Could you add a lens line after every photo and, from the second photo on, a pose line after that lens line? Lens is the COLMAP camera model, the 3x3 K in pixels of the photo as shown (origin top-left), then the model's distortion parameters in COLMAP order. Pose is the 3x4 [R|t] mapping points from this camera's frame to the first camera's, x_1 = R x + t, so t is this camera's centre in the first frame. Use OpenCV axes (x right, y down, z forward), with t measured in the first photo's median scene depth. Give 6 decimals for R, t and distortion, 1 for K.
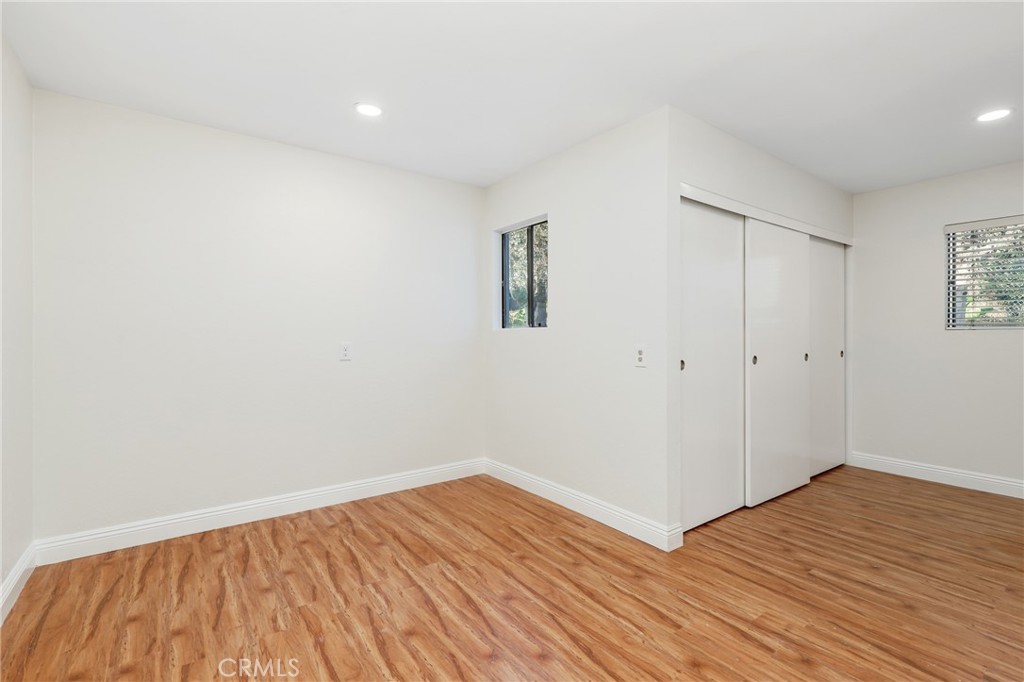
lens RADIAL K [[469.5, 0, 517.1], [0, 469.5, 334.1], [0, 0, 1]] dist [-0.004712, -0.000152]
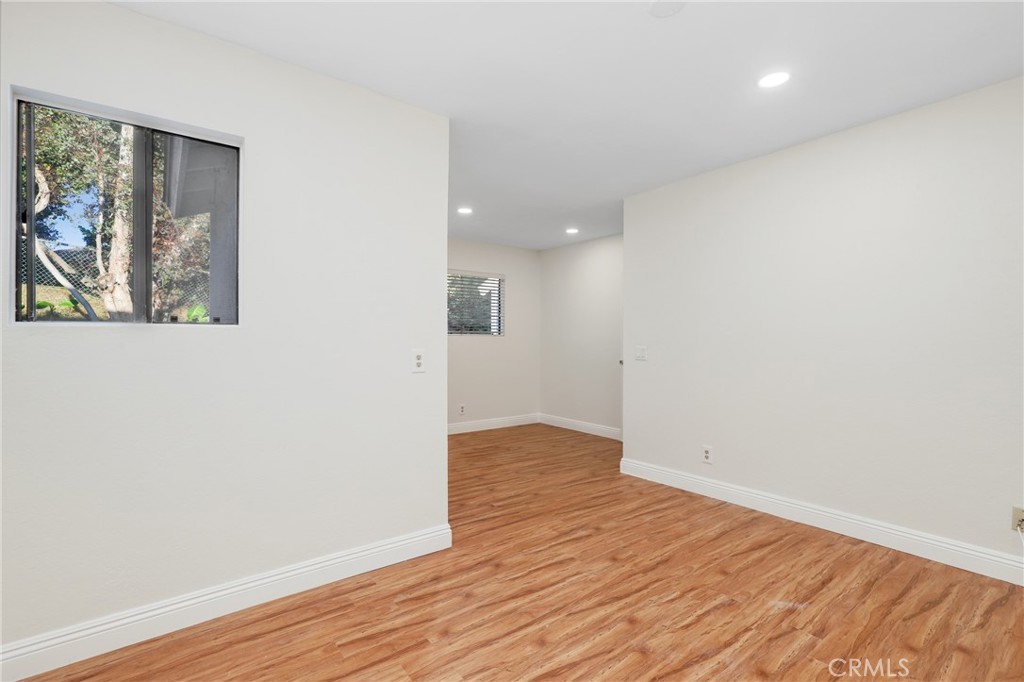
lens RADIAL K [[469.5, 0, 517.3], [0, 469.5, 344.2], [0, 0, 1]] dist [-0.004712, -0.000152]
pose [[-0.015810, -0.011325, 0.999811, -0.821962], [-0.002302, 0.999934, 0.011290, 0.002627], [-0.999872, -0.002123, -0.015835, 0.995523]]
